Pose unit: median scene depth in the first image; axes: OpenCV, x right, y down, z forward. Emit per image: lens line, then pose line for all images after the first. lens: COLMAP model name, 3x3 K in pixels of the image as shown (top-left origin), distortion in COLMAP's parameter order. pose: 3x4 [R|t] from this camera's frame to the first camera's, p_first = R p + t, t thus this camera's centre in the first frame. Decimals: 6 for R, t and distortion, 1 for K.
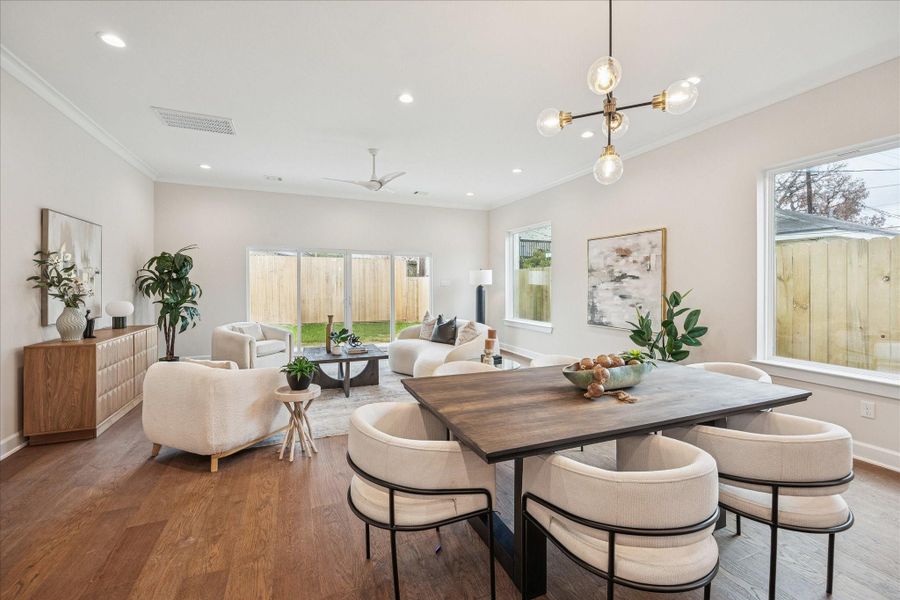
lens RADIAL K [[387.2, 0, 448.0], [0, 387.2, 296.3], [0, 0, 1]] dist [0.001015, 0.000213]
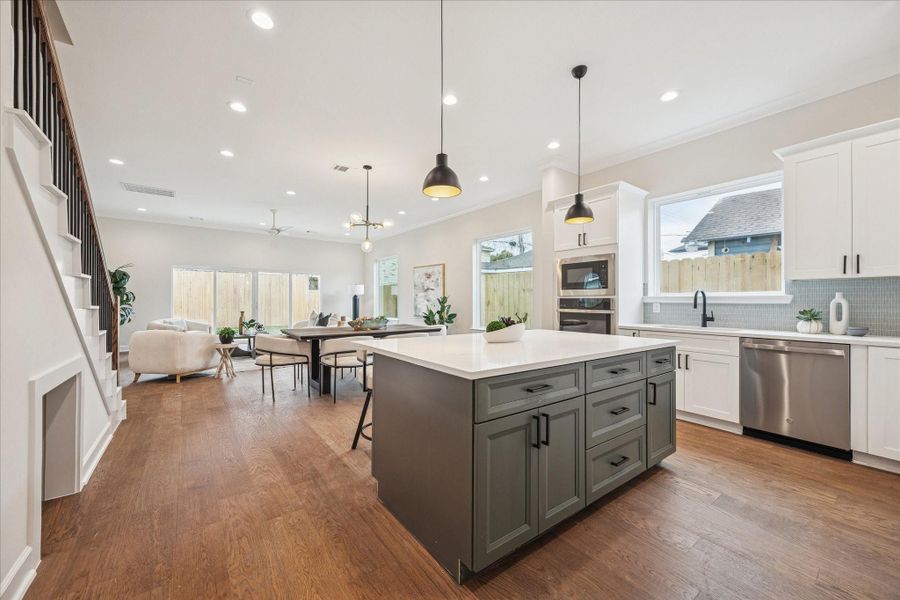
lens RADIAL K [[346.0, 0, 453.8], [0, 346.0, 297.4], [0, 0, 1]] dist [0.017437, 0.001492]
pose [[0.964364, 0.004291, 0.264543, 0.144363], [0.004757, 0.999426, -0.033550, 0.041784], [-0.264535, 0.033613, 0.963790, -0.571040]]
